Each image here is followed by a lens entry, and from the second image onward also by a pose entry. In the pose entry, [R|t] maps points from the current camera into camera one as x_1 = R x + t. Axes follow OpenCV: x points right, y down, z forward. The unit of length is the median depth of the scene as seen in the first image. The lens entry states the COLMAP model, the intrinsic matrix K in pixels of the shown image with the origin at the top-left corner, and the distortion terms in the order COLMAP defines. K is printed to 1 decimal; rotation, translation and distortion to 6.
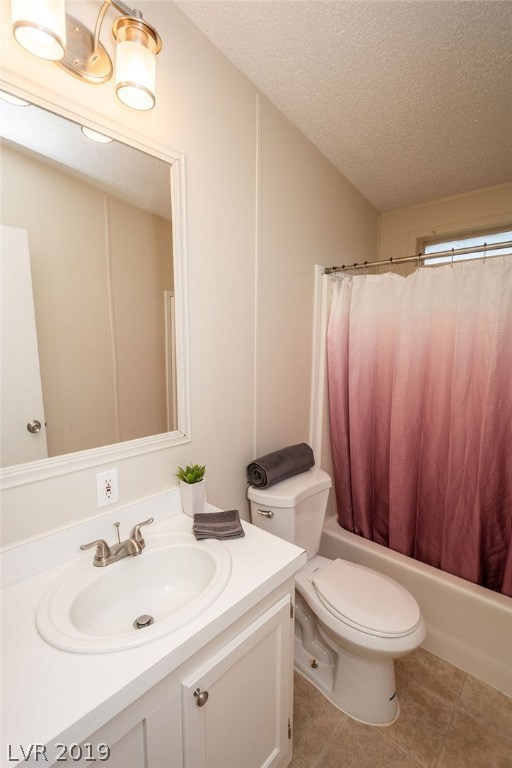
lens RADIAL K [[352.5, 0, 254.4], [0, 352.5, 388.8], [0, 0, 1]] dist [0.002144, 0.000322]
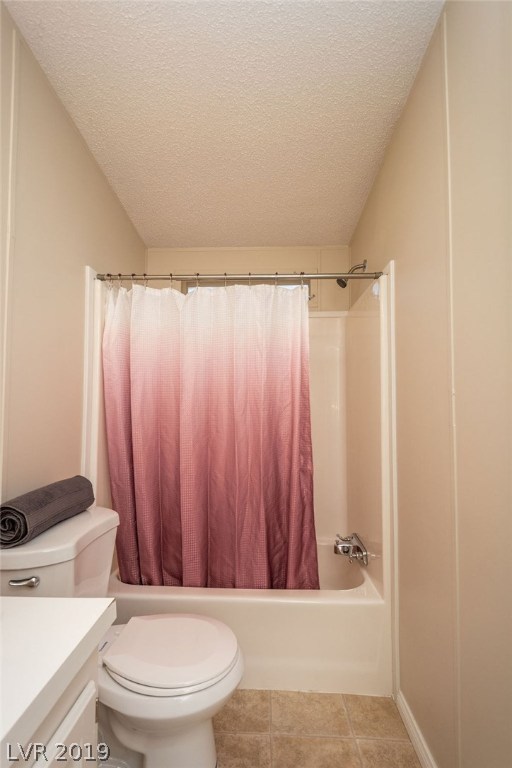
lens RADIAL K [[340.3, 0, 253.5], [0, 340.3, 392.6], [0, 0, 1]] dist [0.005631, -0.000071]
pose [[0.759396, 0.023617, 0.650200, -0.061003], [0.093471, 0.985014, -0.144948, 0.131943], [-0.643880, 0.170848, 0.745808, 0.190987]]
